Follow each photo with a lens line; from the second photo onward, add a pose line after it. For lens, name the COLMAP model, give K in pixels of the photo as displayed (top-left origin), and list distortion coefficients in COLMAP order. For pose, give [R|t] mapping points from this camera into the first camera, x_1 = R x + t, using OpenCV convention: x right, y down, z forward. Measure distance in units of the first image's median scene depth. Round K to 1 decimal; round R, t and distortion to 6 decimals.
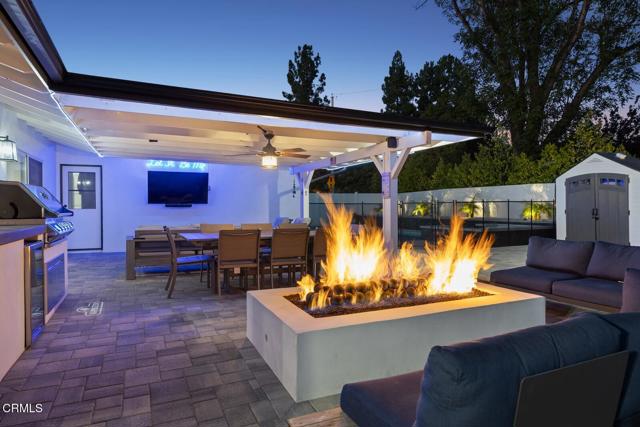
lens RADIAL K [[386.4, 0, 321.5], [0, 386.4, 214.5], [0, 0, 1]] dist [0.007410, 0.000408]
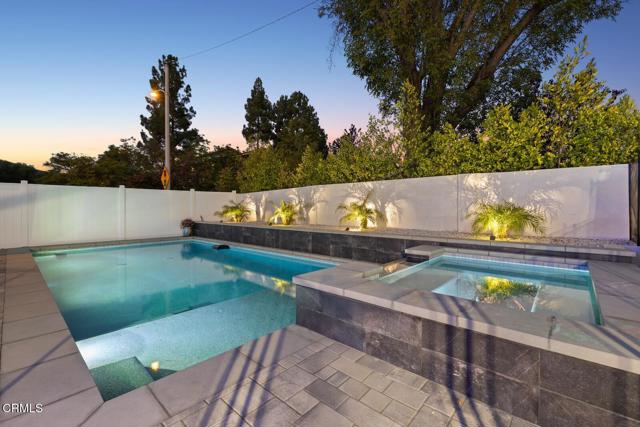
lens RADIAL K [[281.0, 0, 317.3], [0, 281.0, 212.8], [0, 0, 1]] dist [0.000354, -0.000145]
pose [[0.923020, 0.004189, 0.384730, 0.035212], [-0.000244, 0.999947, -0.010304, -0.003126], [-0.384752, 0.009417, 0.922972, 0.147560]]
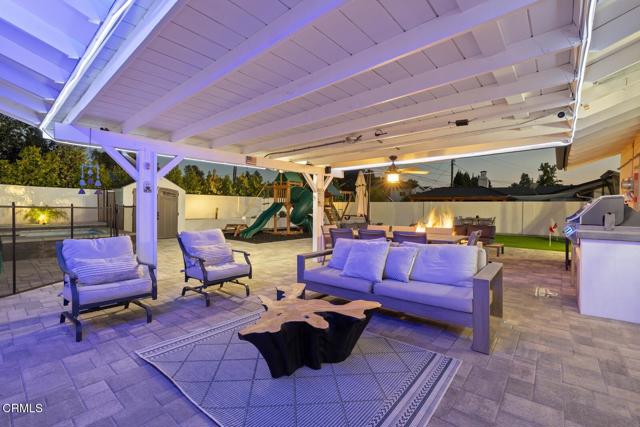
lens RADIAL K [[283.3, 0, 323.0], [0, 283.3, 212.1], [0, 0, 1]] dist [-0.018343, 0.000139]
pose [[-0.425111, -0.012788, 0.905051, -0.072461], [0.016818, 0.999616, 0.022024, -0.003870], [-0.904985, 0.024584, -0.424733, 0.131932]]
